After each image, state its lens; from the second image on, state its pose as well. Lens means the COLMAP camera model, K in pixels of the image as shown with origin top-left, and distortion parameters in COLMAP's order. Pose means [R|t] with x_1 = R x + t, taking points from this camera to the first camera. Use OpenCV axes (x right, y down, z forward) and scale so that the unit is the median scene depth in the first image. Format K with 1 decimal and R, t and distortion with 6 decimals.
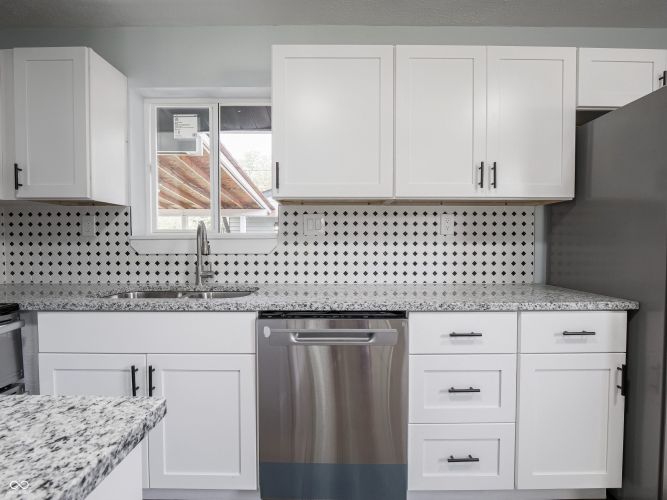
lens RADIAL K [[328.6, 0, 330.9], [0, 328.6, 250.9], [0, 0, 1]] dist [-0.015827, 0.000049]
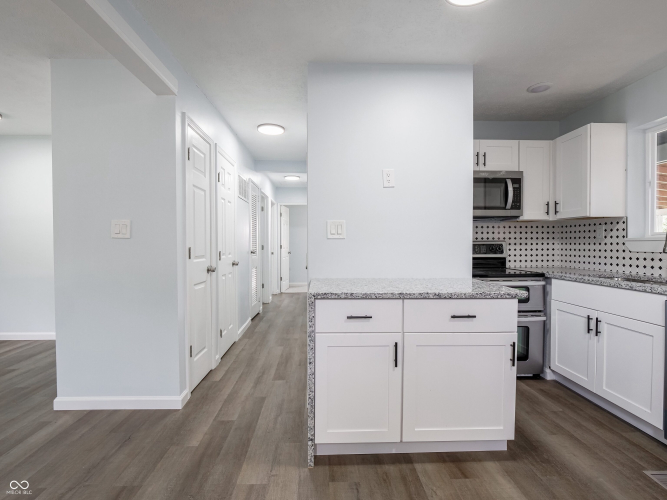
lens RADIAL K [[328.6, 0, 330.9], [0, 328.6, 250.9], [0, 0, 1]] dist [-0.015827, 0.000049]
pose [[0.029460, 0.024023, -0.999277, 0.711516], [-0.021027, 0.999505, 0.023409, 0.001285], [0.999345, 0.020322, 0.029951, -0.279168]]
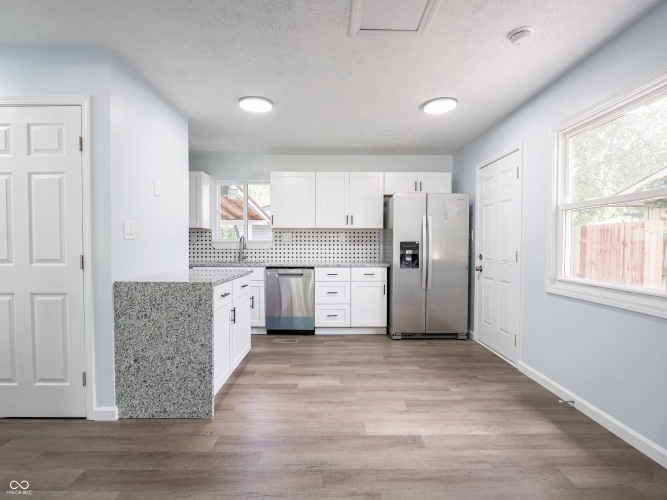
lens RADIAL K [[328.6, 0, 330.9], [0, 328.6, 250.9], [0, 0, 1]] dist [-0.015827, 0.000049]
pose [[0.999981, 0.003001, 0.005318, 0.254486], [-0.002986, 0.999992, -0.002822, 0.027953], [-0.005326, 0.002806, 0.999982, -1.420856]]
